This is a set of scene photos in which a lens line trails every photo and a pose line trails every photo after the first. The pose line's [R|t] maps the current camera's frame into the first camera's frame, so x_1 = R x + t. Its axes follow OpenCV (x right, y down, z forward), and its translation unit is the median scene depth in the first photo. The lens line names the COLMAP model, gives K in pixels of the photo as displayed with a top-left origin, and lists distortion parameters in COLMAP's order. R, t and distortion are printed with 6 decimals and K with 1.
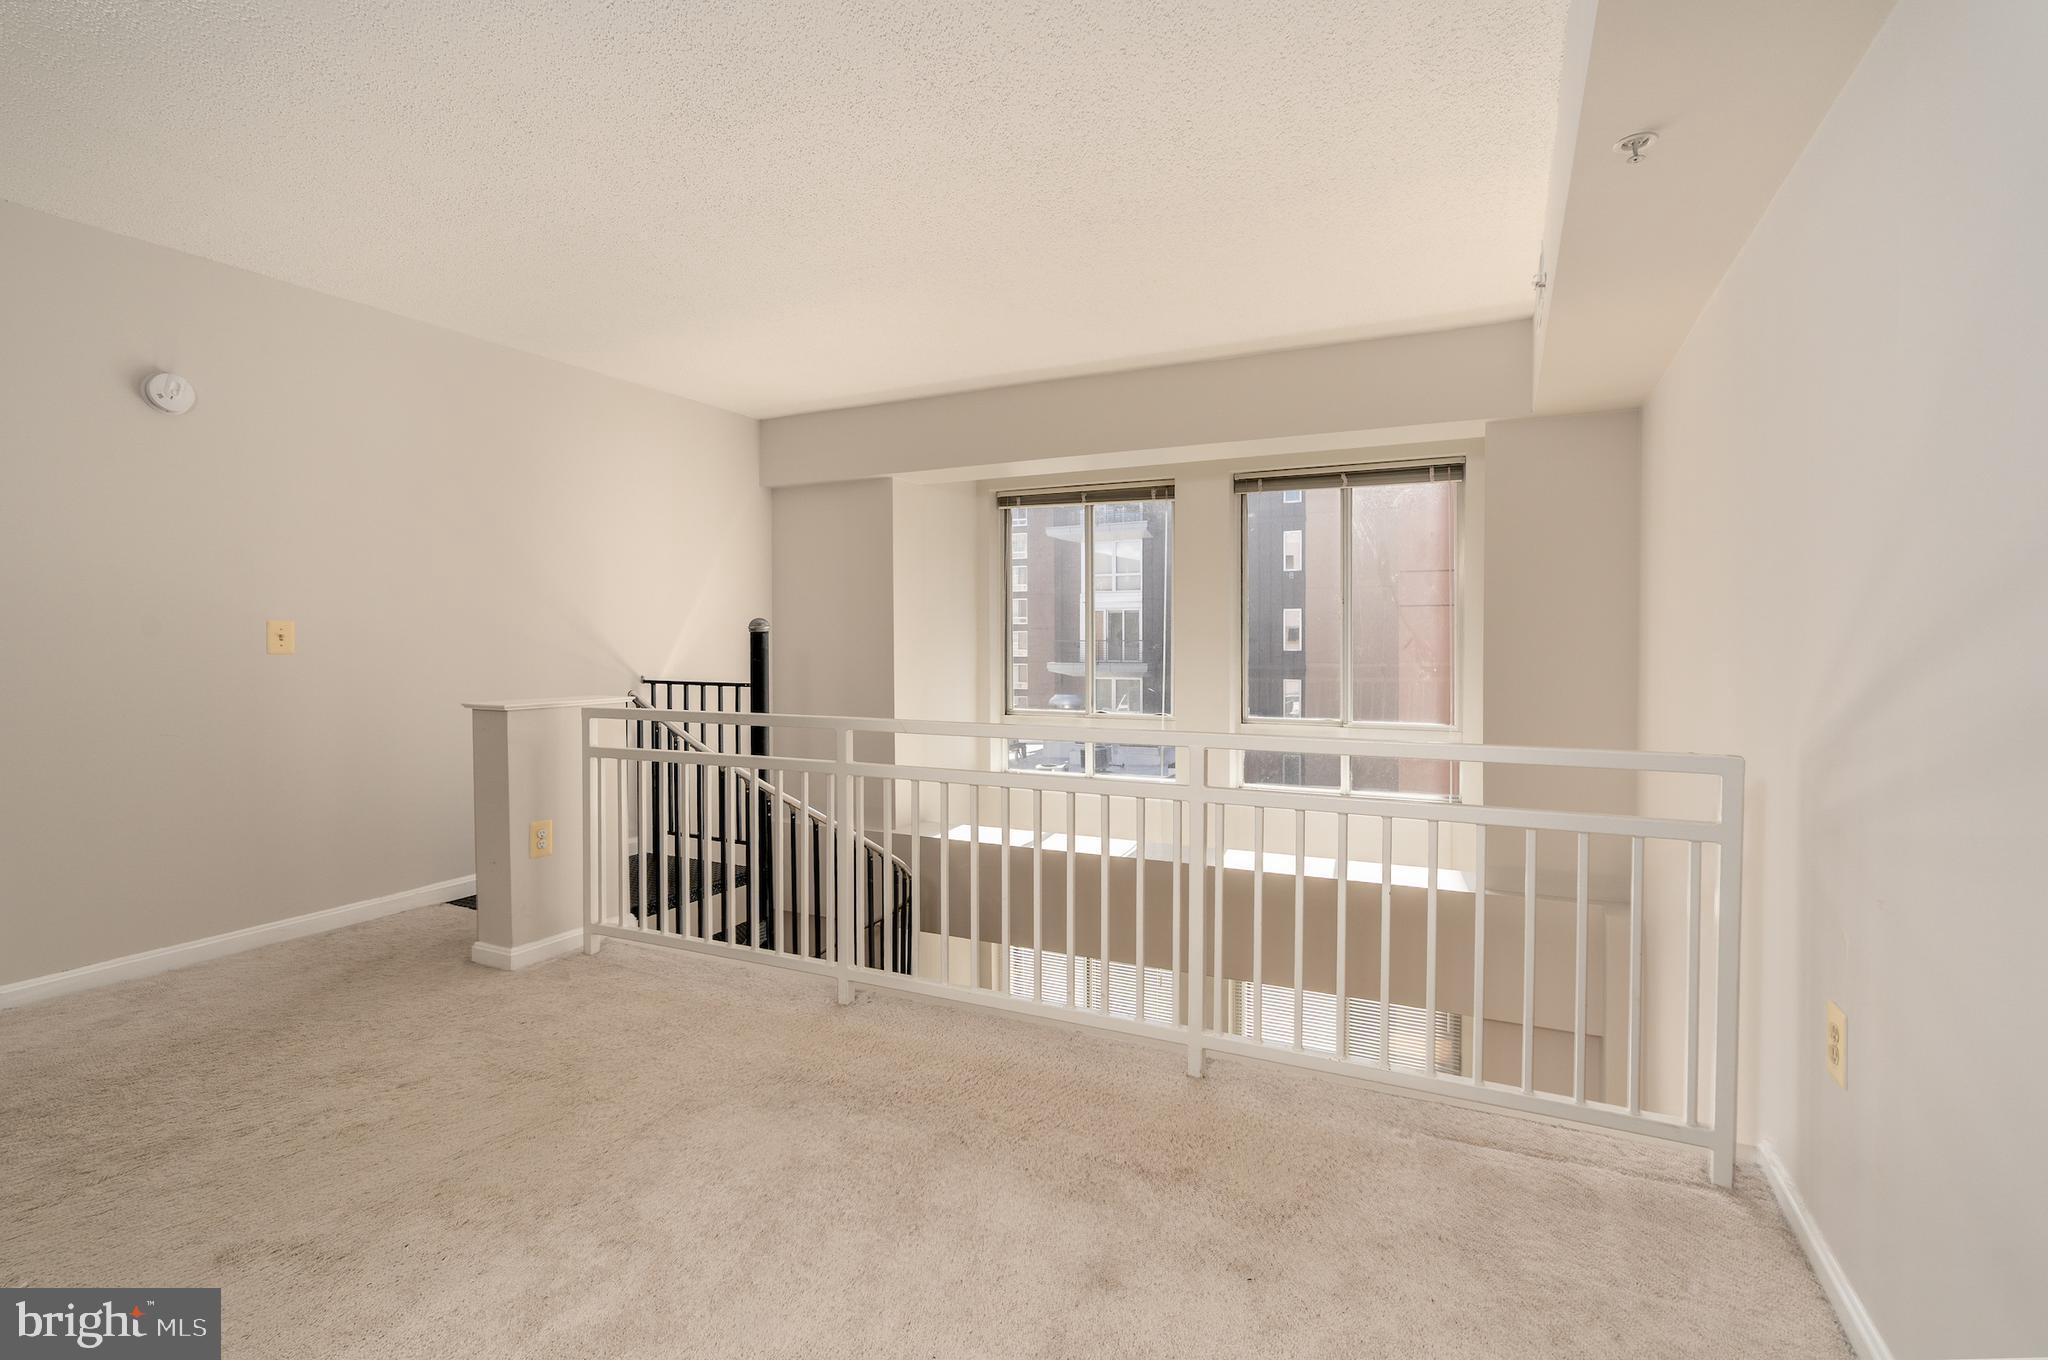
lens RADIAL K [[951.9, 0, 1055.5], [0, 951.9, 648.0], [0, 0, 1]] dist [0.000020, 0.000086]
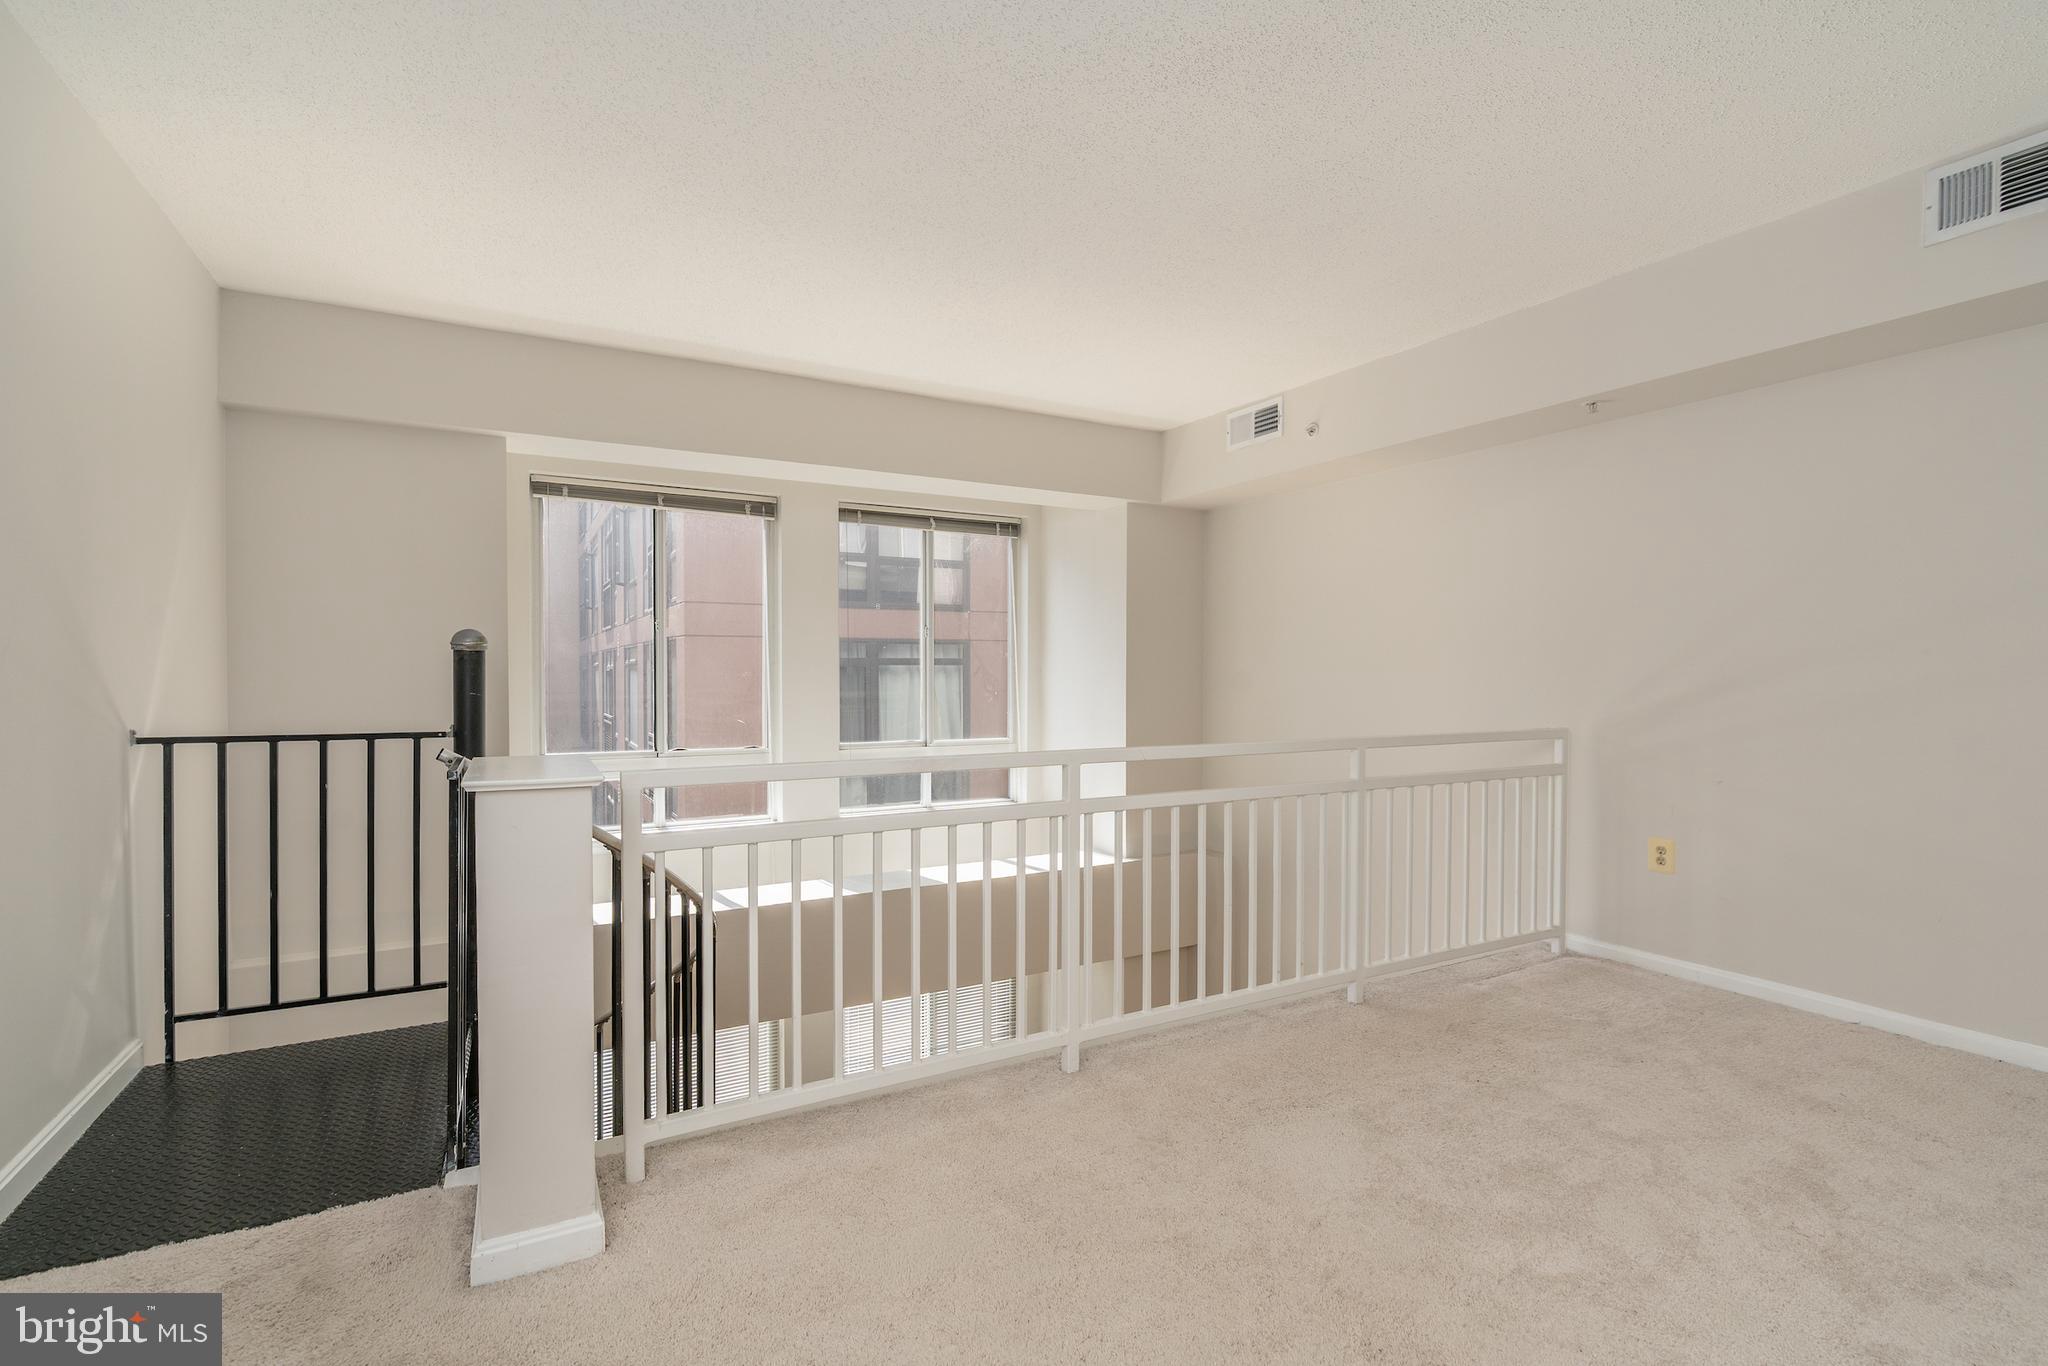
lens RADIAL K [[951.9, 0, 1055.5], [0, 951.9, 651.0], [0, 0, 1]] dist [0.000020, 0.000086]
pose [[0.585308, 0.019799, 0.810570, -0.520909], [0.001261, 0.999678, -0.025329, 0.000382], [-0.810810, 0.015847, 0.585094, 0.241136]]
